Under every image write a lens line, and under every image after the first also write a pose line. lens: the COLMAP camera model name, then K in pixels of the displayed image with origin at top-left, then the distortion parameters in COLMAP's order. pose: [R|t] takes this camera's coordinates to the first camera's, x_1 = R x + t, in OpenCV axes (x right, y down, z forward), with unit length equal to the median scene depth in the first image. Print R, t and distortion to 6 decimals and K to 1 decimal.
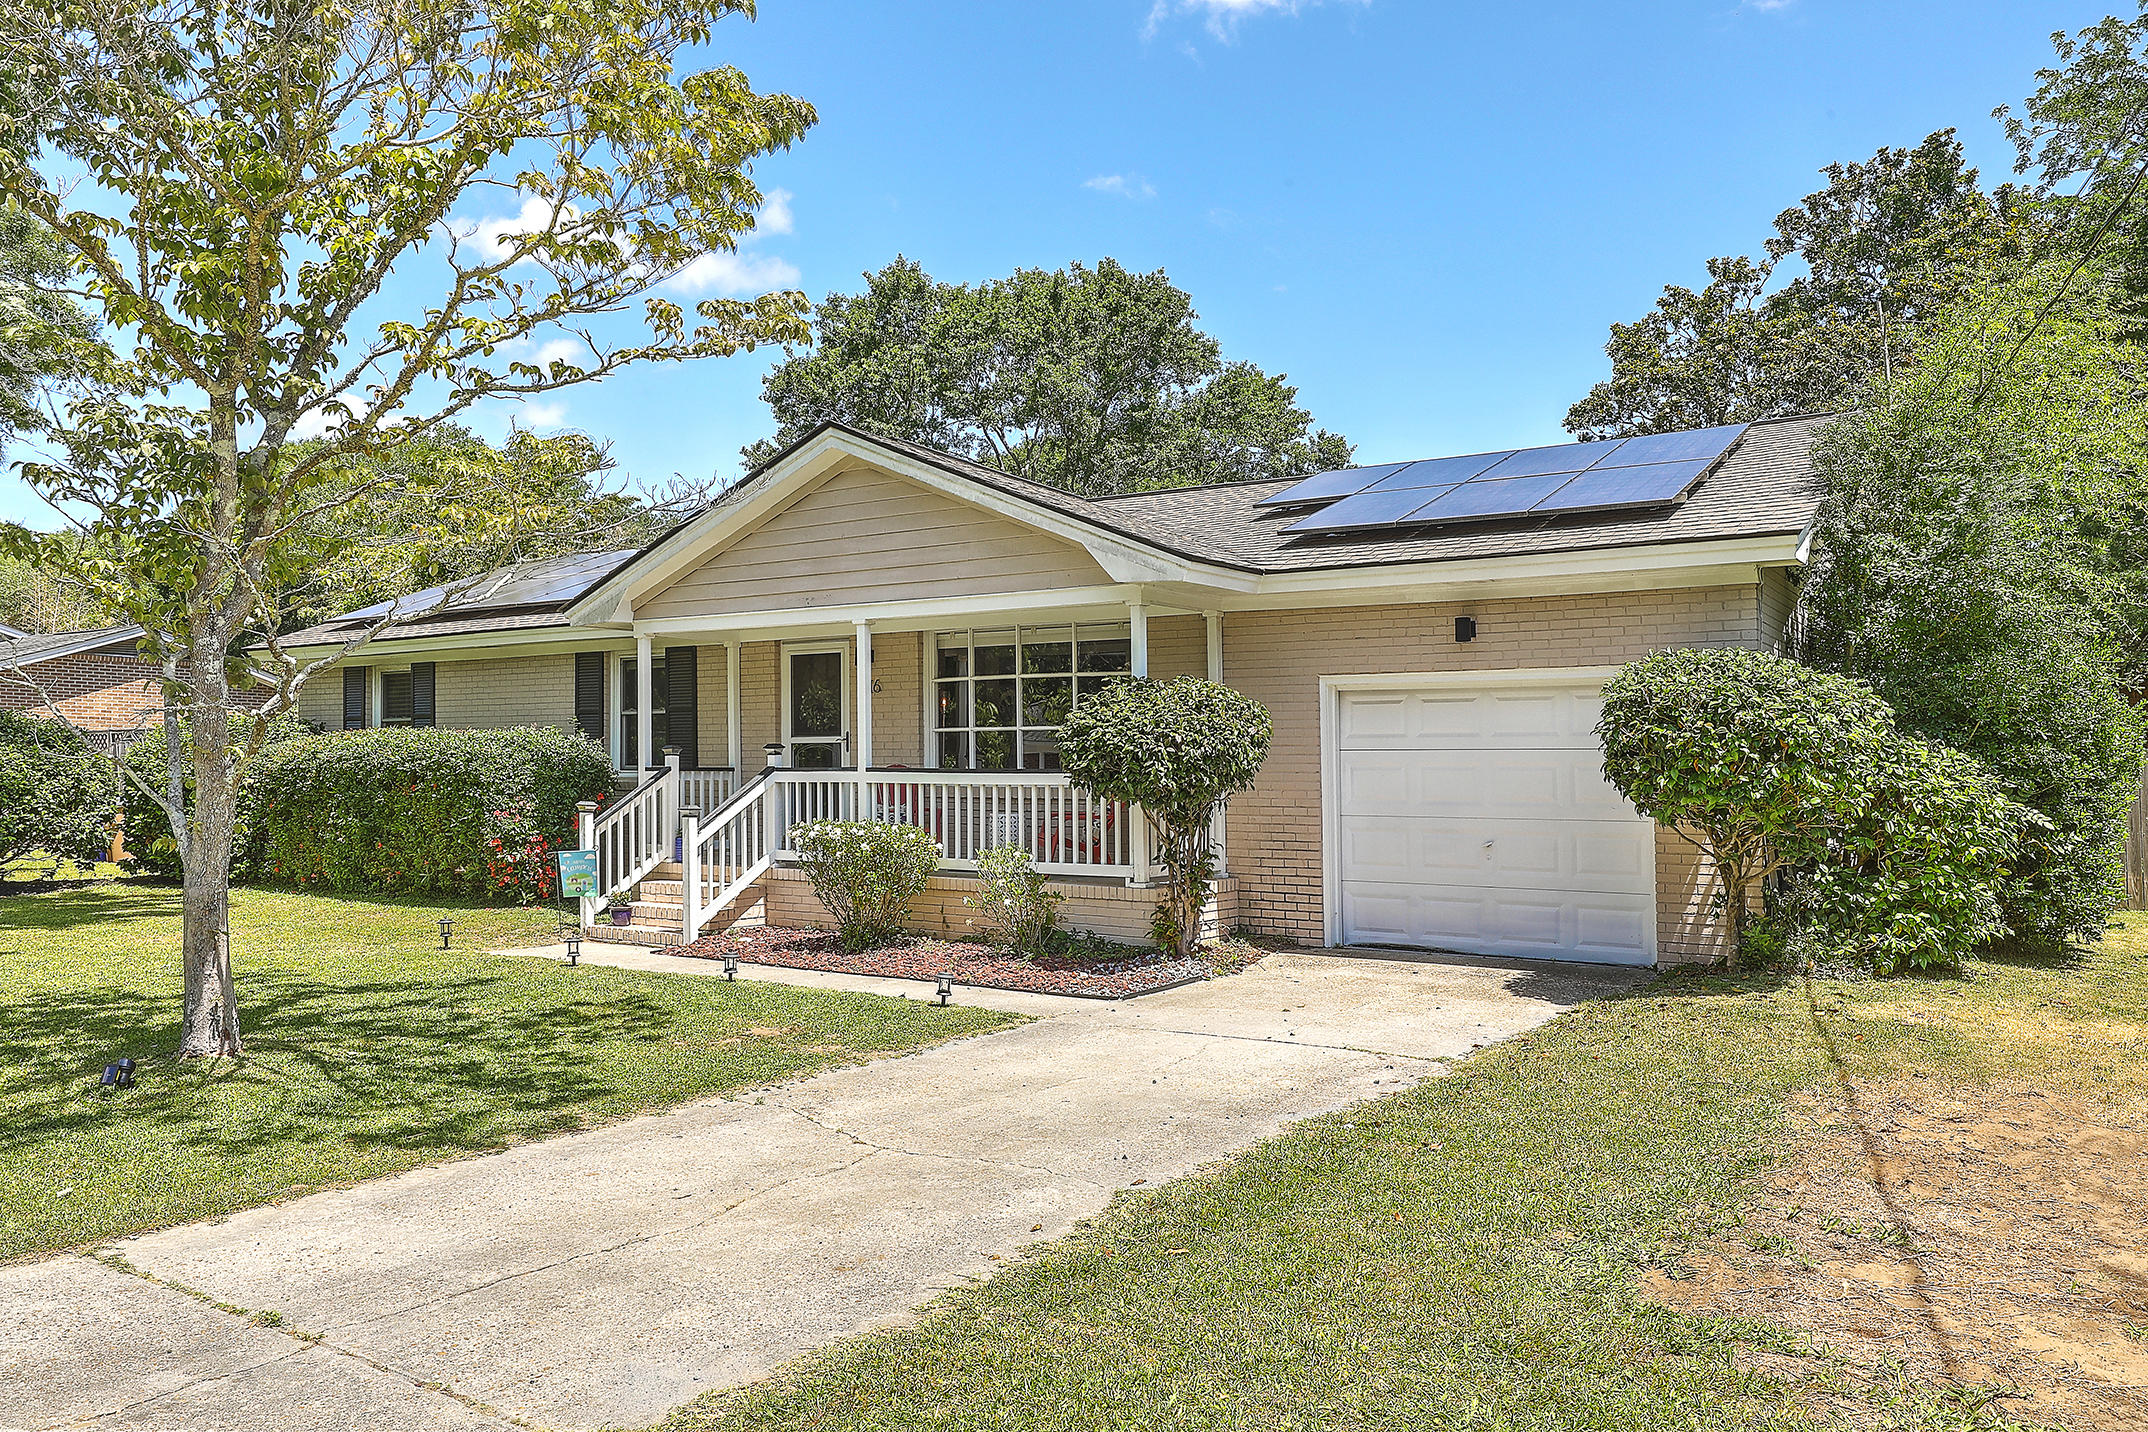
lens RADIAL K [[1530.7, 0, 1068.4], [0, 1530.7, 707.4], [0, 0, 1]] dist [0.010732, 0.002512]
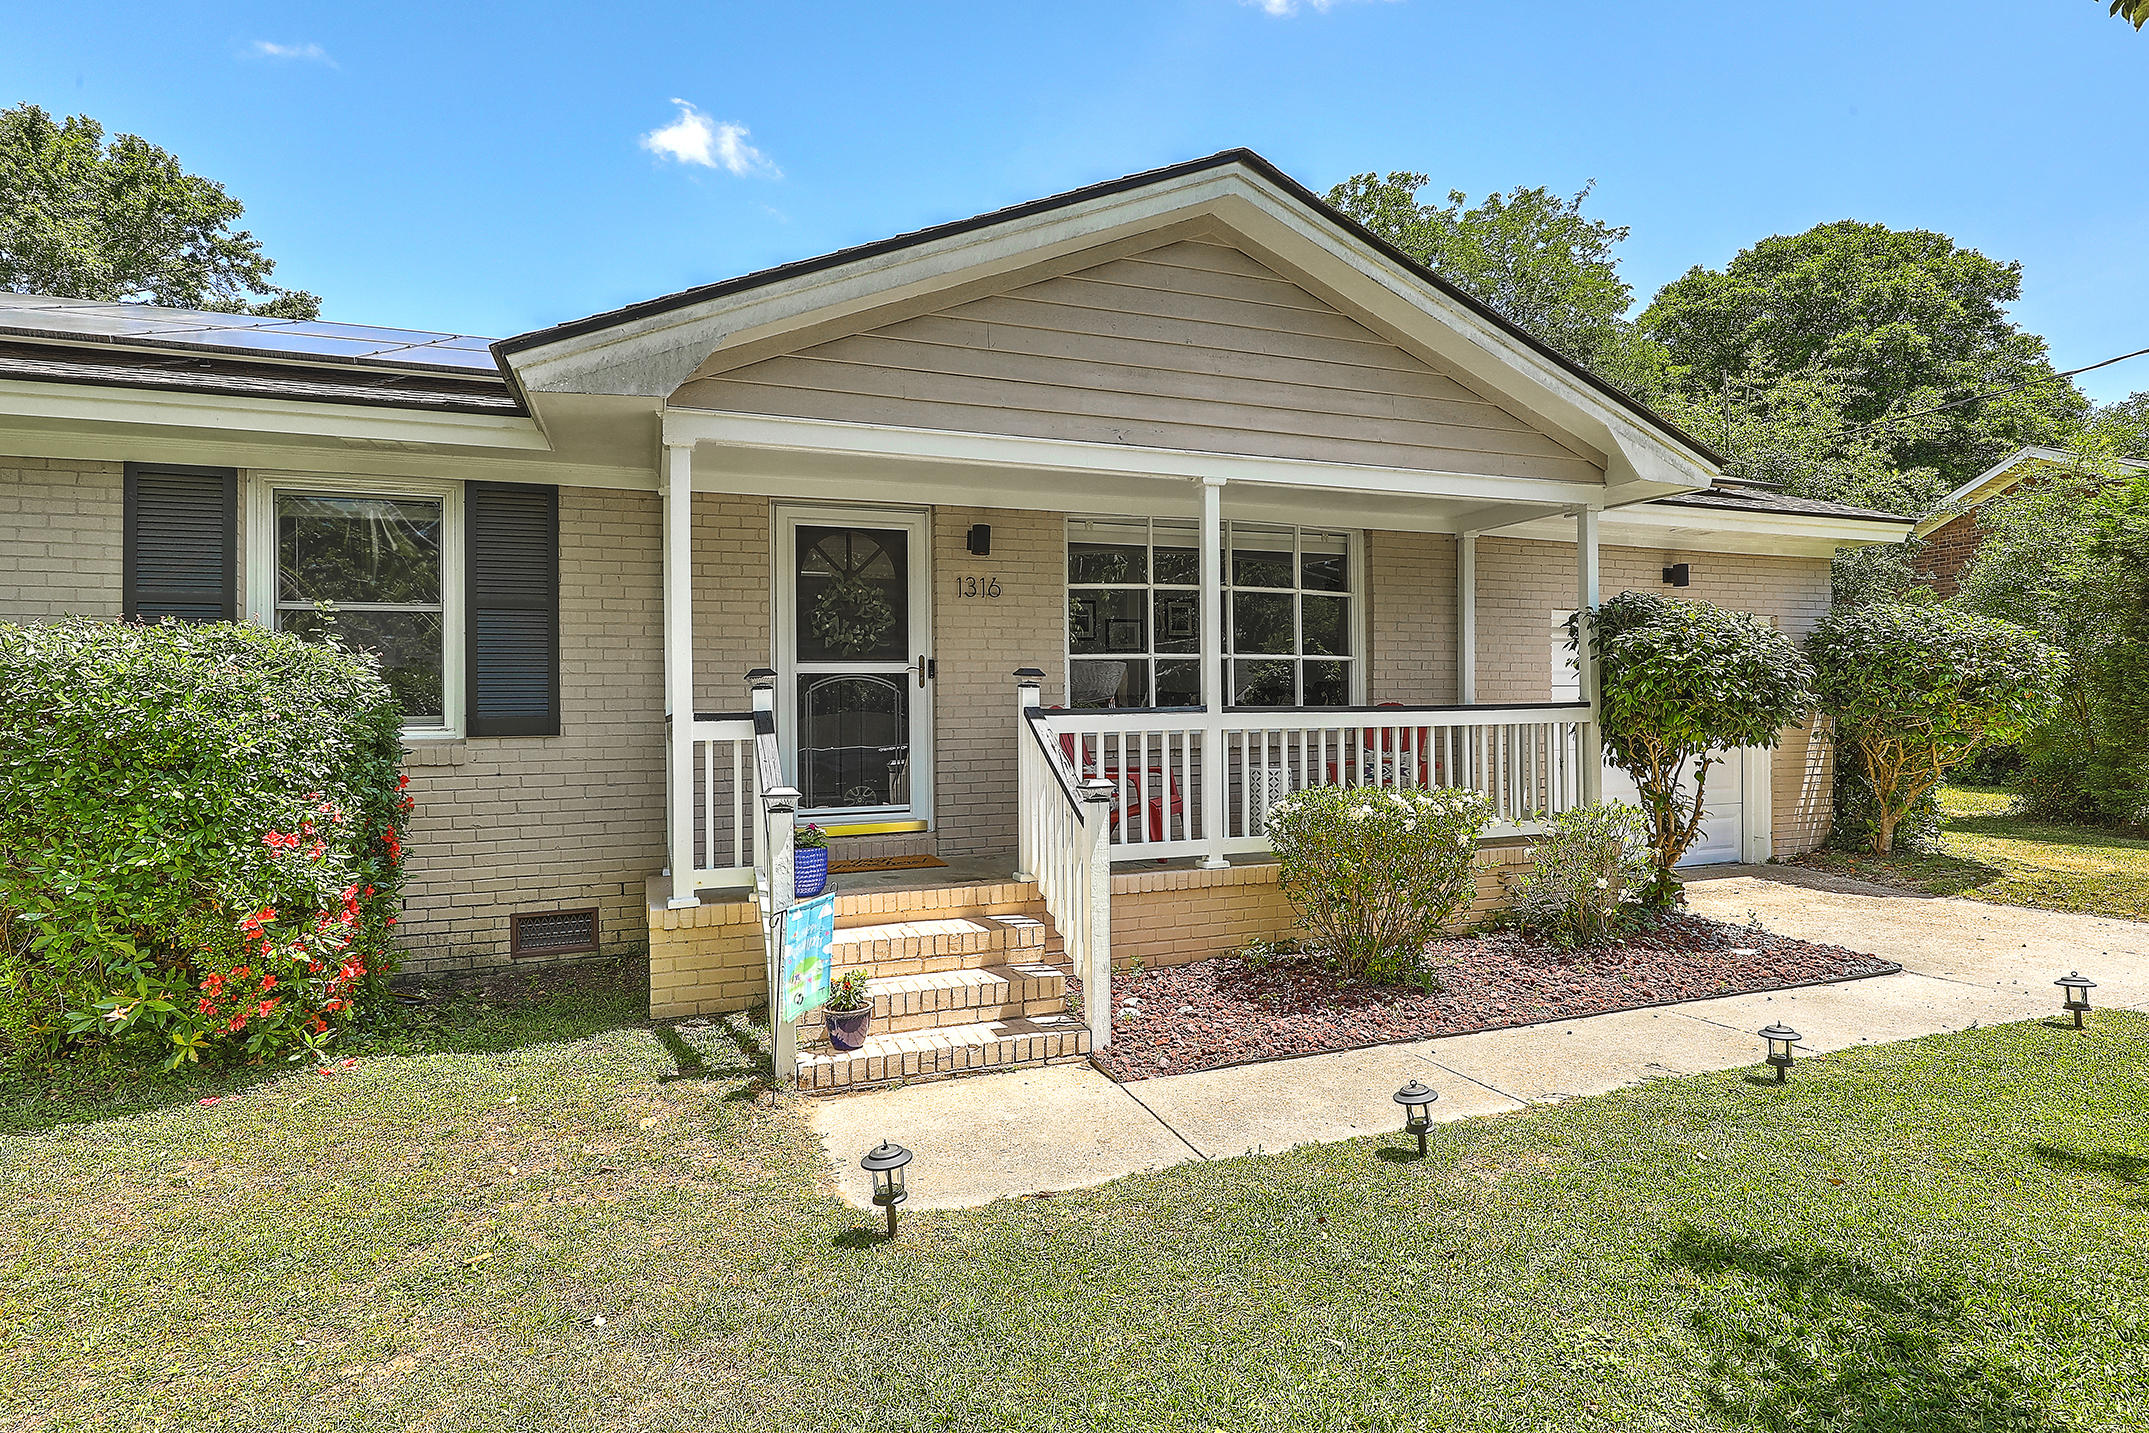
lens RADIAL K [[1094.4, 0, 1101.1], [0, 1094.4, 695.7], [0, 0, 1]] dist [0.002366, 0.000051]
pose [[0.574200, 0.003507, 0.818707, -0.533429], [-0.017700, 0.999810, 0.008131, 0.031094], [-0.818523, -0.019160, 0.574154, 0.758507]]
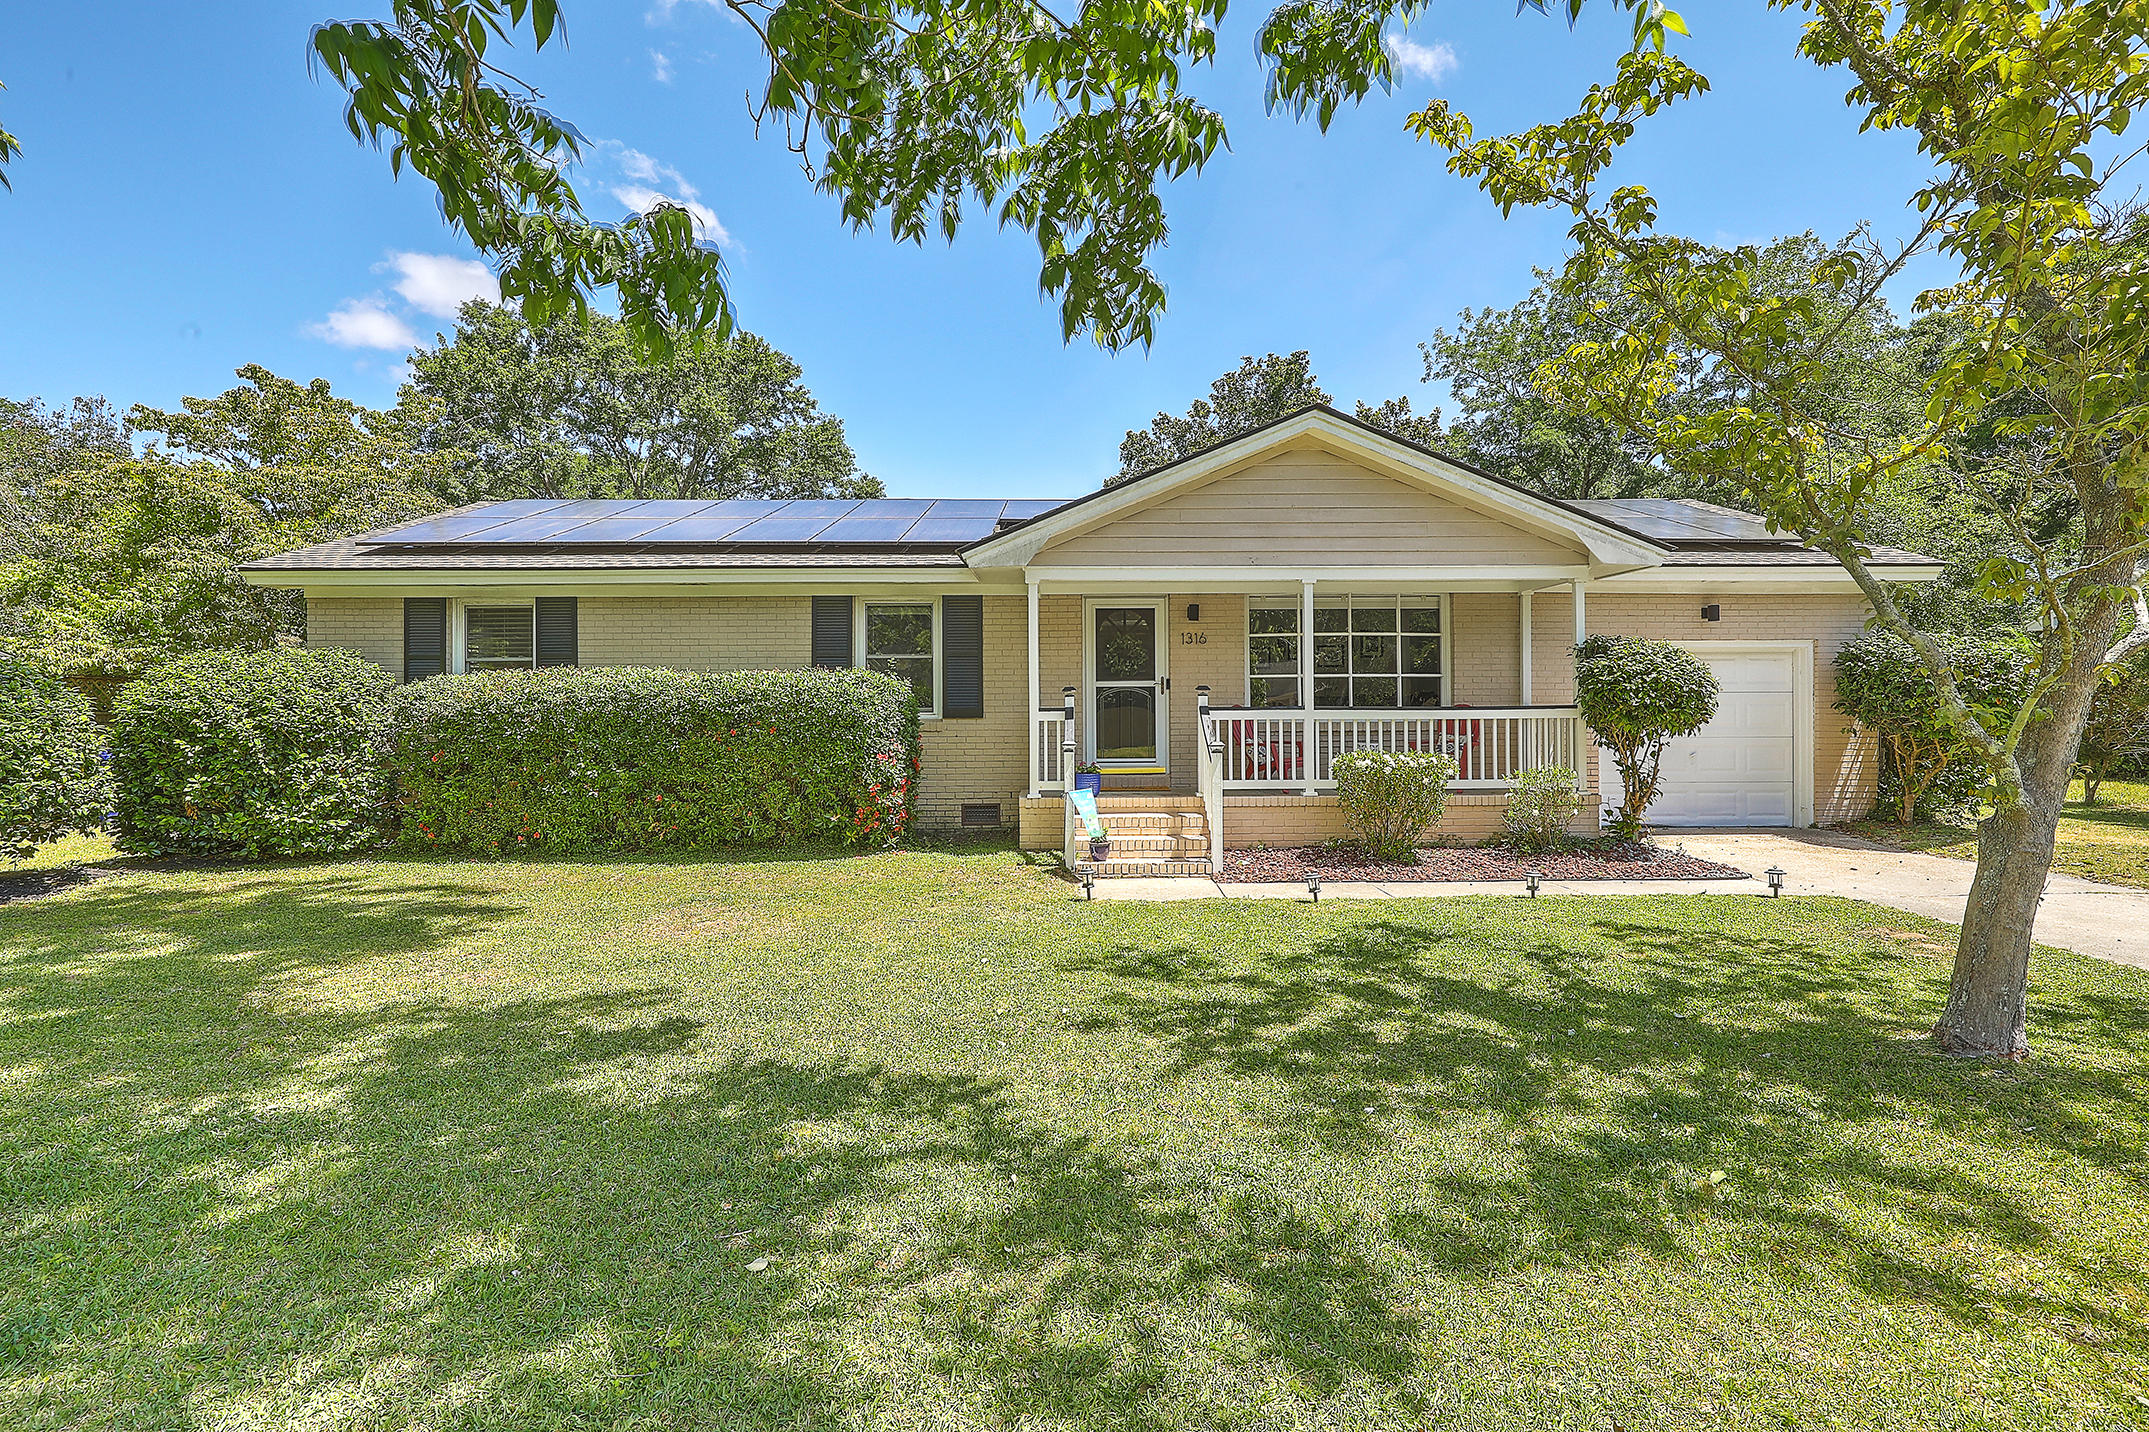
lens RADIAL K [[974.8, 0, 1087.6], [0, 974.8, 703.5], [0, 0, 1]] dist [0.001152, -0.000678]
pose [[0.826154, -0.002659, 0.563438, -0.682747], [-0.015632, 0.999496, 0.027637, 0.018742], [-0.563227, -0.031640, 0.825696, 0.470663]]
